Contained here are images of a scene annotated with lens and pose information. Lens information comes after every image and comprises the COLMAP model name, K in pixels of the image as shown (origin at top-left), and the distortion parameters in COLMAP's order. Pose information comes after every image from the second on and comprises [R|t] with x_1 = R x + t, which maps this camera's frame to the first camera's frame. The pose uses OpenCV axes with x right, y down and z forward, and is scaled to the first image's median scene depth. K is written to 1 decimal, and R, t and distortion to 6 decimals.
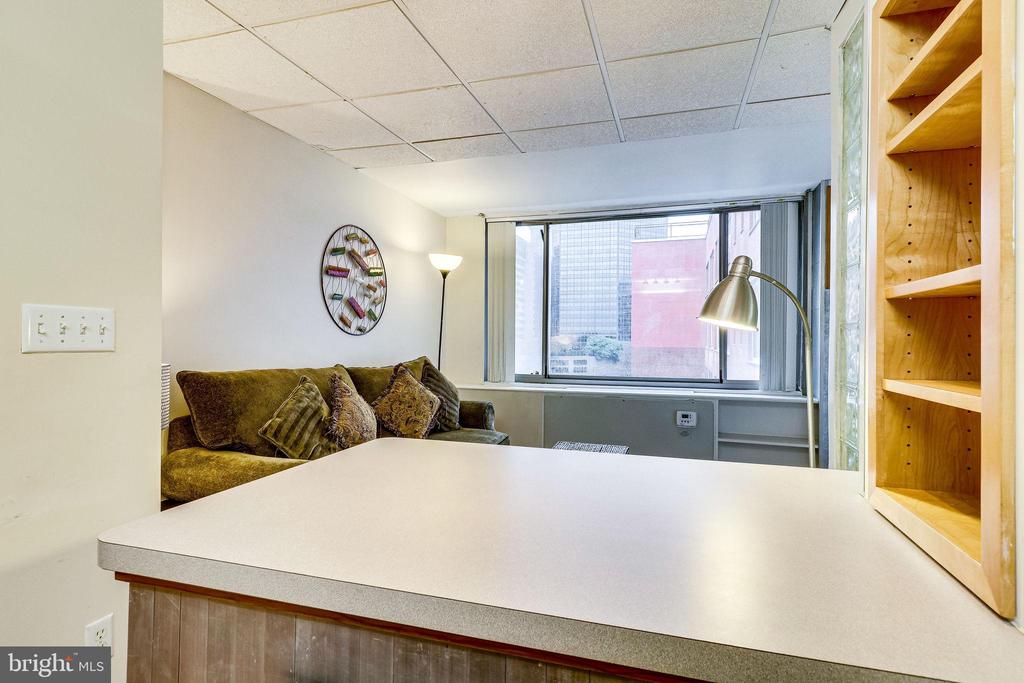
lens RADIAL K [[504.8, 0, 512.0], [0, 504.8, 341.5], [0, 0, 1]] dist [0.002129, -0.015249]
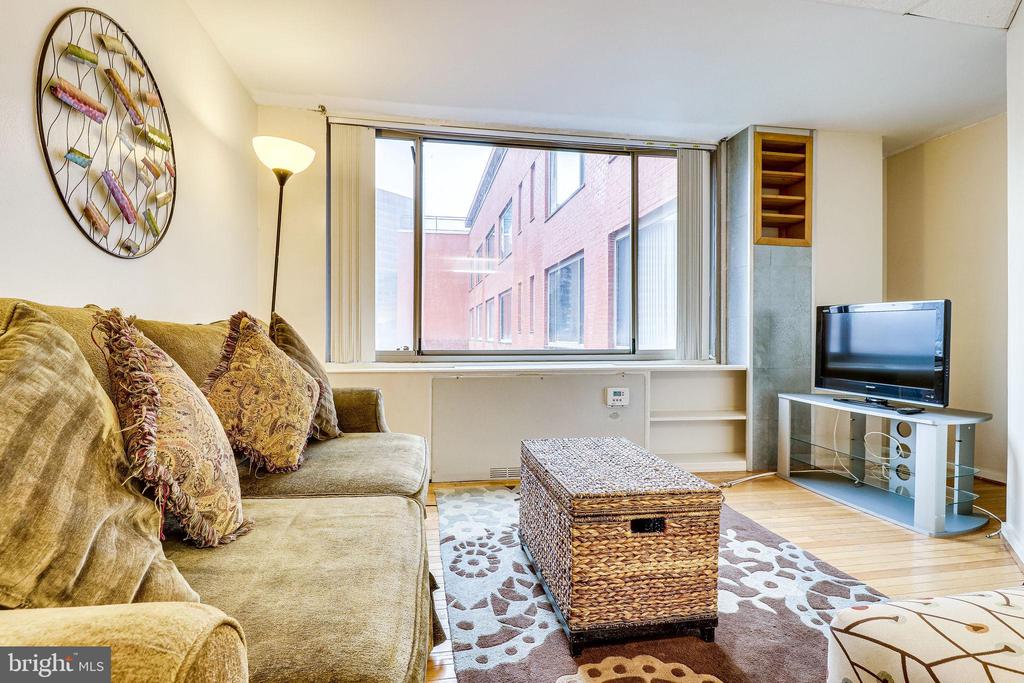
lens RADIAL K [[504.8, 0, 512.0], [0, 504.8, 341.5], [0, 0, 1]] dist [0.002129, -0.015249]
pose [[0.884596, -0.007871, 0.466292, -0.197096], [0.004377, 0.999954, 0.008577, 0.062489], [-0.466337, -0.005546, 0.884590, 0.400861]]
